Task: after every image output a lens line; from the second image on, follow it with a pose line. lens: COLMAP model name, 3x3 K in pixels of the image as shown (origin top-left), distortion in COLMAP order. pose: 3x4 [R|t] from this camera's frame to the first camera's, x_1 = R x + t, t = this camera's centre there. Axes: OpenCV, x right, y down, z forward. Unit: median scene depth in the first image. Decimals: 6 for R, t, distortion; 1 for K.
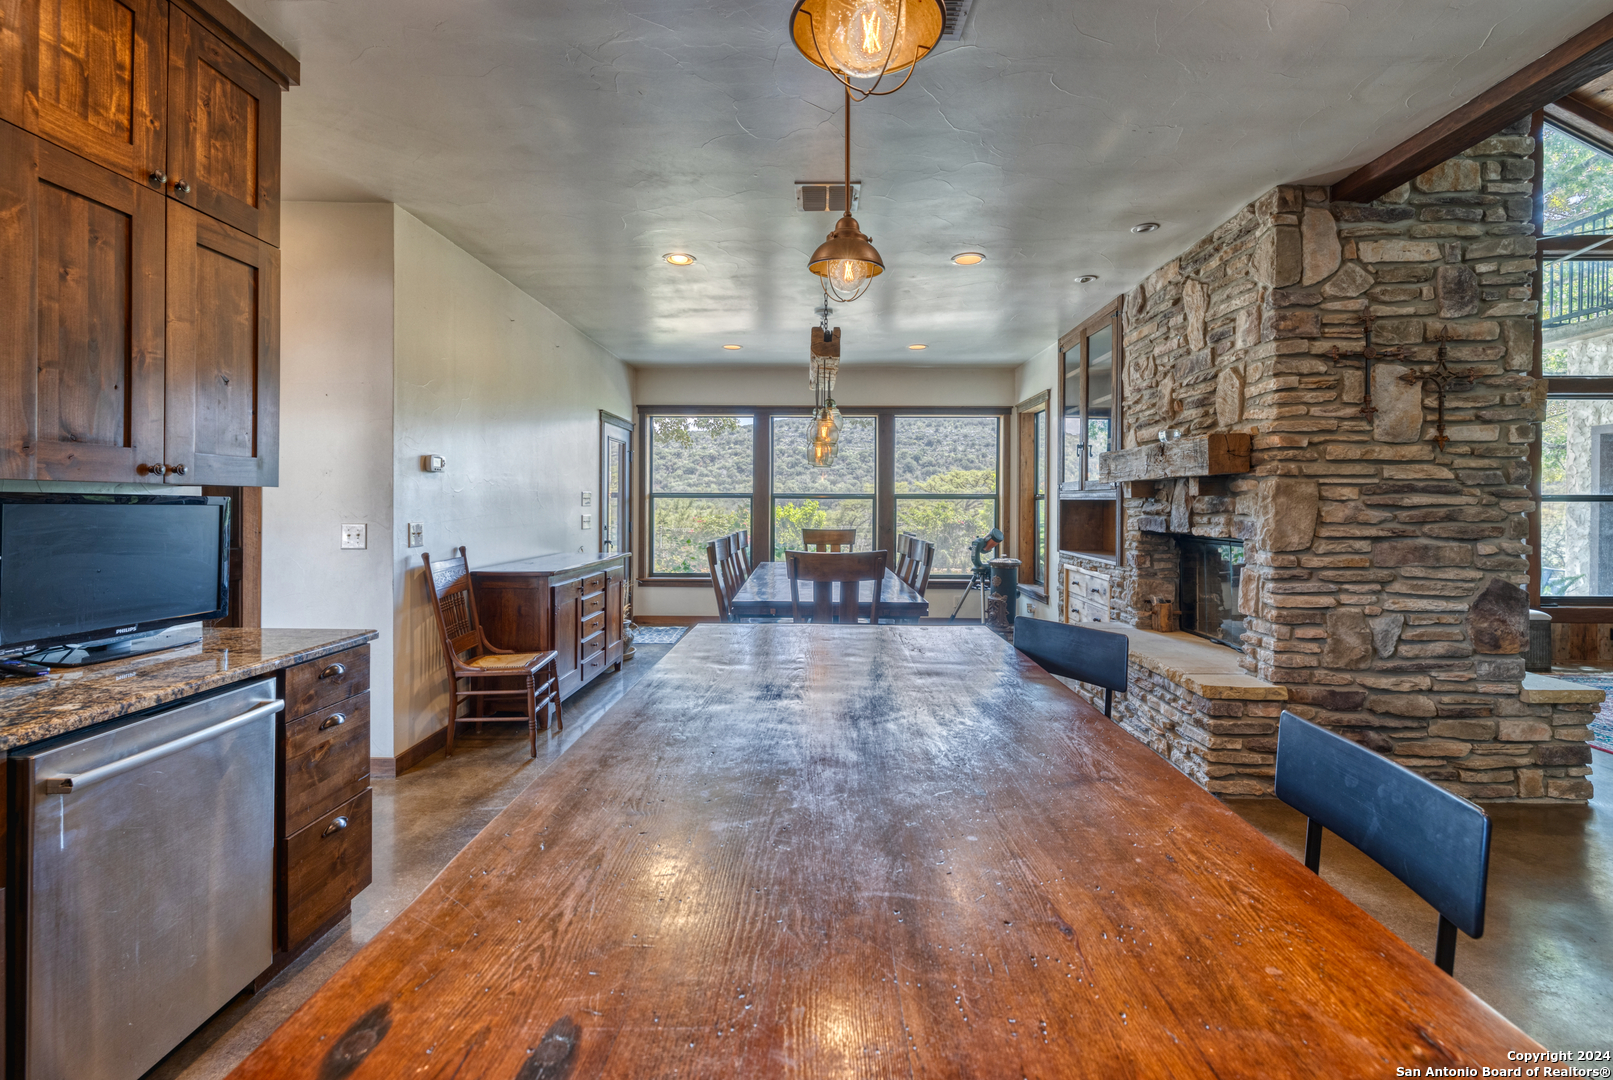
lens RADIAL K [[700.2, 0, 806.7], [0, 700.2, 501.2], [0, 0, 1]] dist [0.000226, -0.000005]
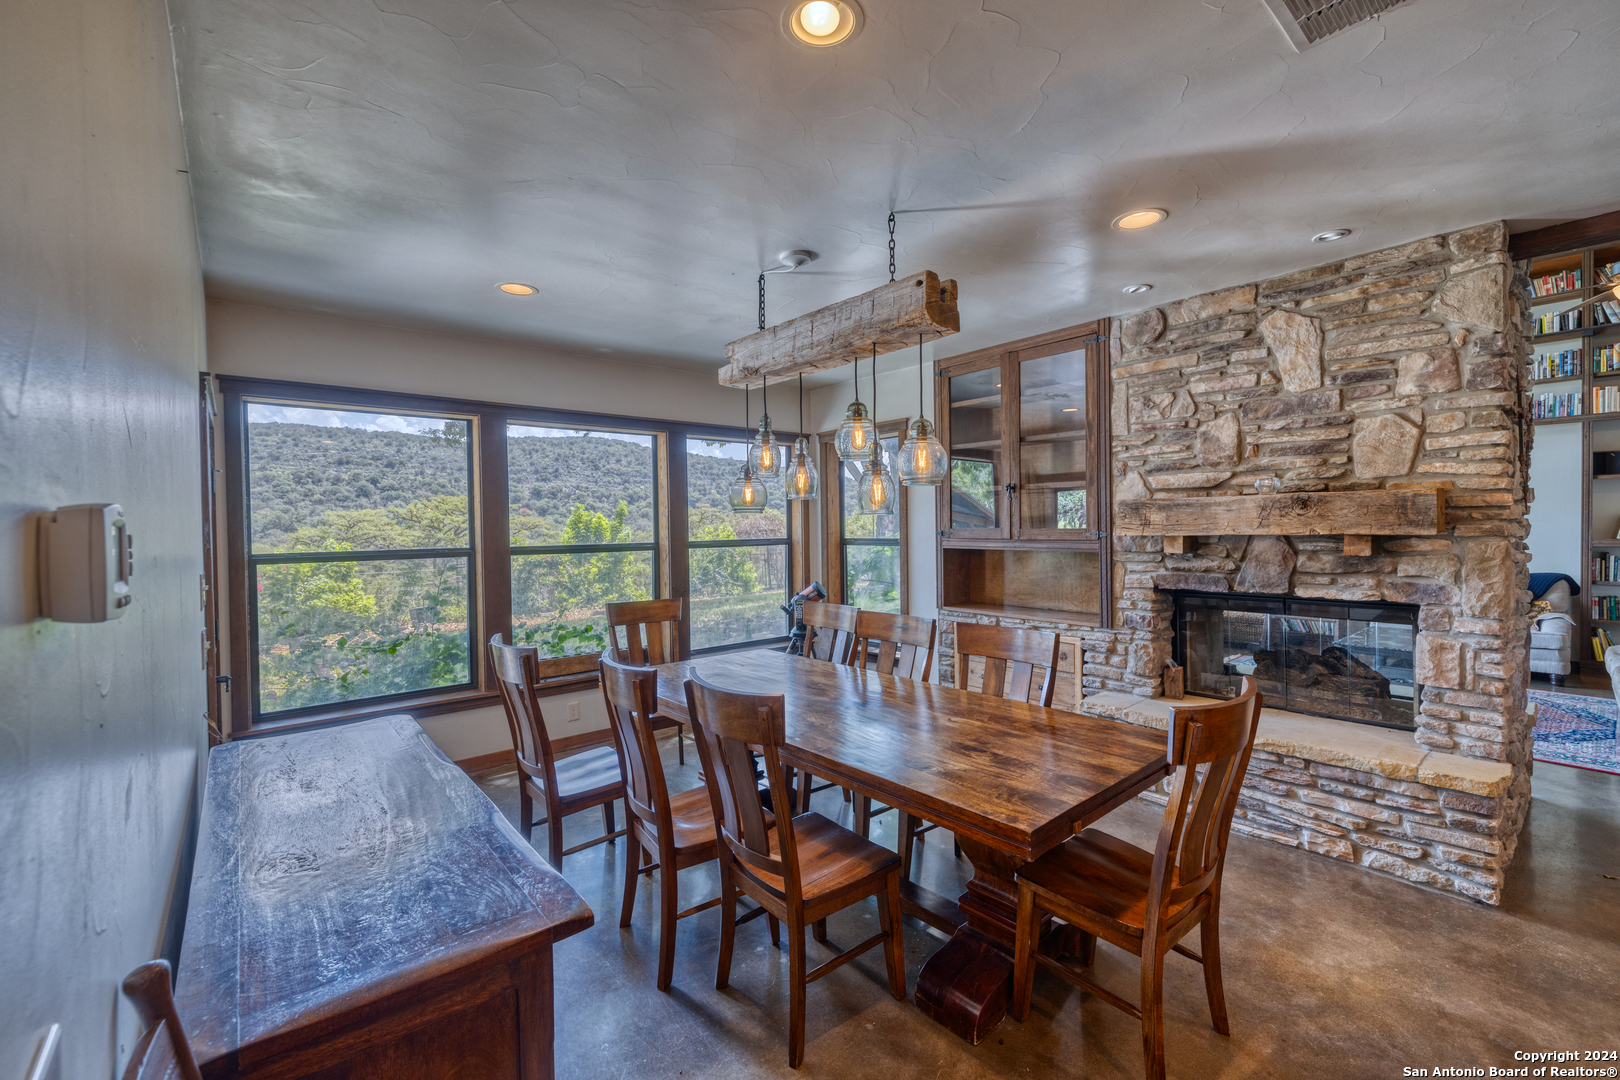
lens RADIAL K [[677.5, 0, 811.6], [0, 677.5, 532.4], [0, 0, 1]] dist [-0.001957, -0.000071]
pose [[0.746987, -0.021300, 0.664497, -0.537077], [0.016106, 0.999773, 0.013941, -0.062210], [-0.664643, 0.000289, 0.747161, 0.845620]]
